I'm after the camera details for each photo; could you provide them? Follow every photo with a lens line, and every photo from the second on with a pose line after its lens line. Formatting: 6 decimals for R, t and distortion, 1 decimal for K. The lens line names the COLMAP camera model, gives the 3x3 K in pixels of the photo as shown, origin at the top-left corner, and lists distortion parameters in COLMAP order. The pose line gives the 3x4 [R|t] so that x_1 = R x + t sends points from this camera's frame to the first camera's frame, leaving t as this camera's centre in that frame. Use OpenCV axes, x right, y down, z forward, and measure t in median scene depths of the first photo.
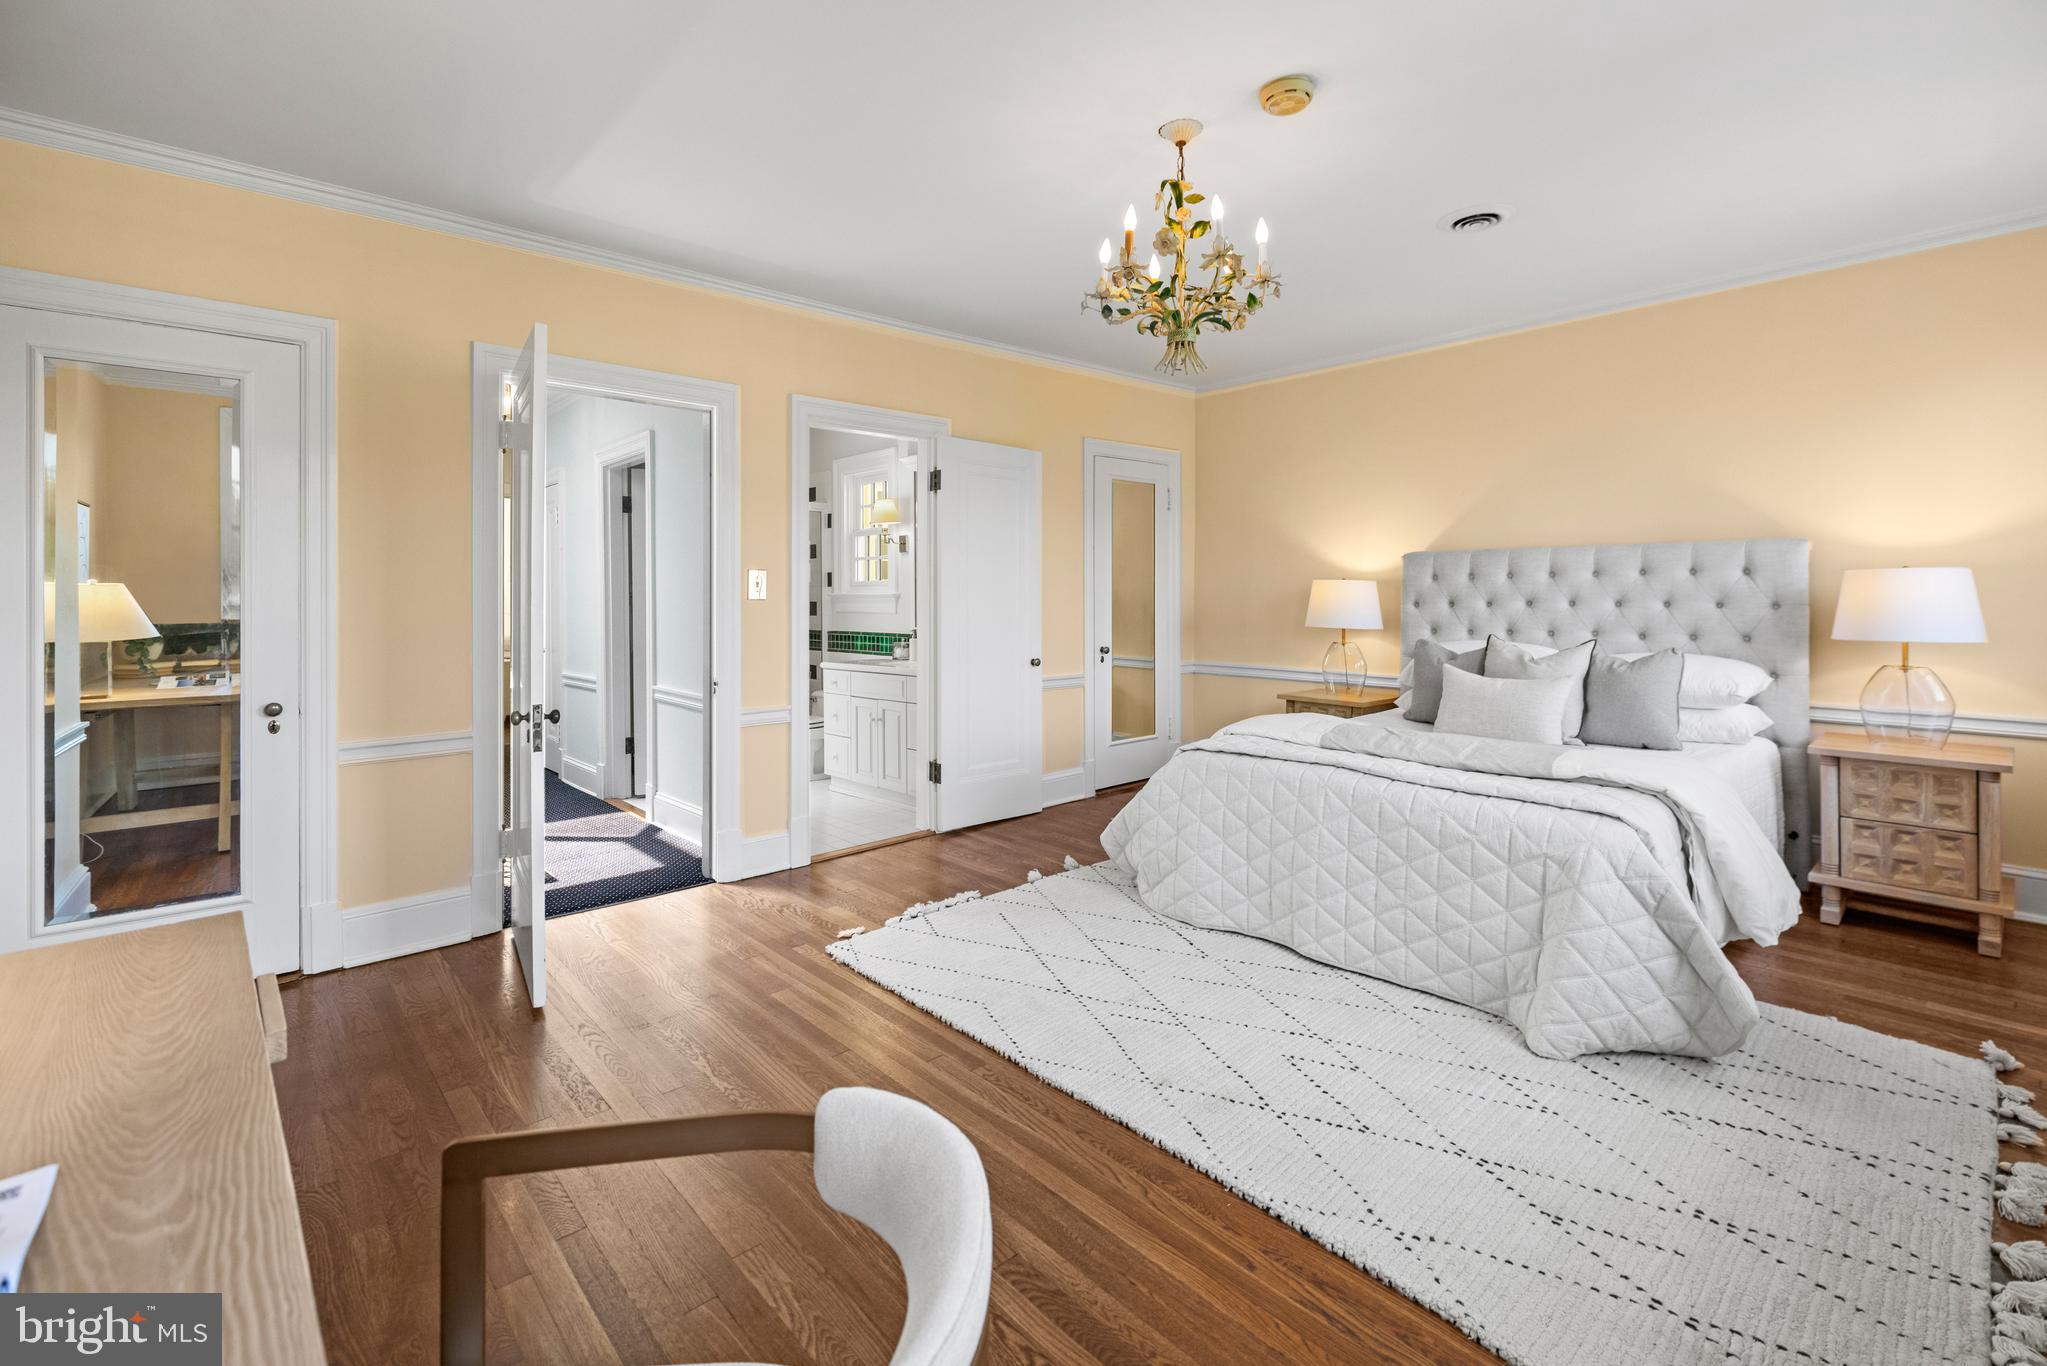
lens RADIAL K [[872.2, 0, 992.7], [0, 872.2, 592.2], [0, 0, 1]] dist [-0.000123, 0.001407]
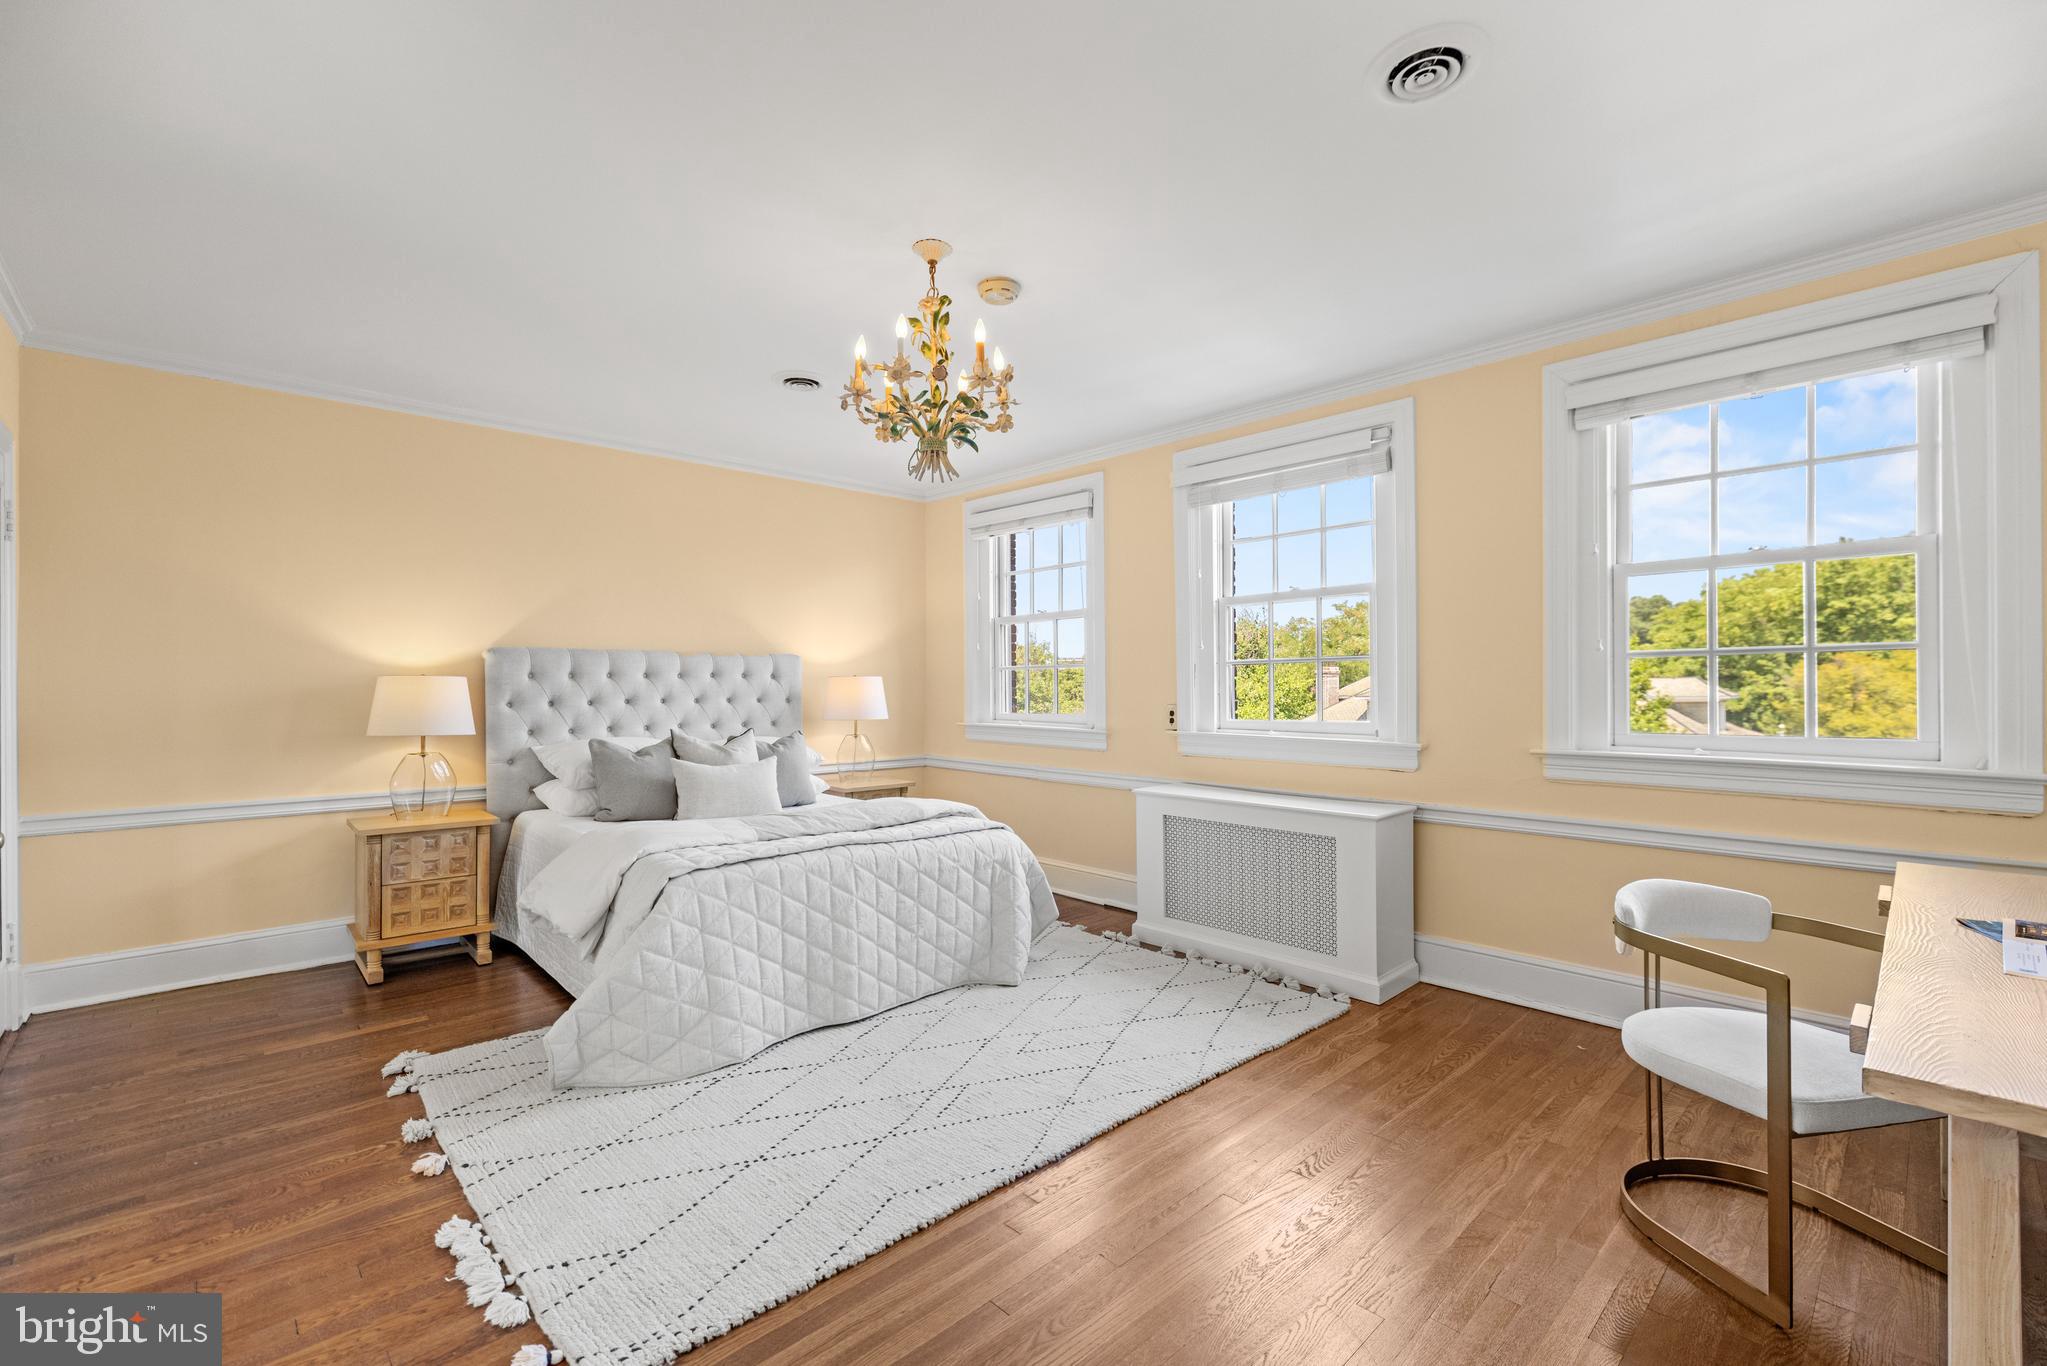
lens RADIAL K [[872.2, 0, 1013.5], [0, 872.2, 686.4], [0, 0, 1]] dist [-0.000123, 0.001407]
pose [[-0.011816, 0.006189, 0.999911, -0.541051], [0.001654, 0.999980, -0.006170, 0.000599], [-0.999929, 0.001581, -0.011826, 0.582920]]
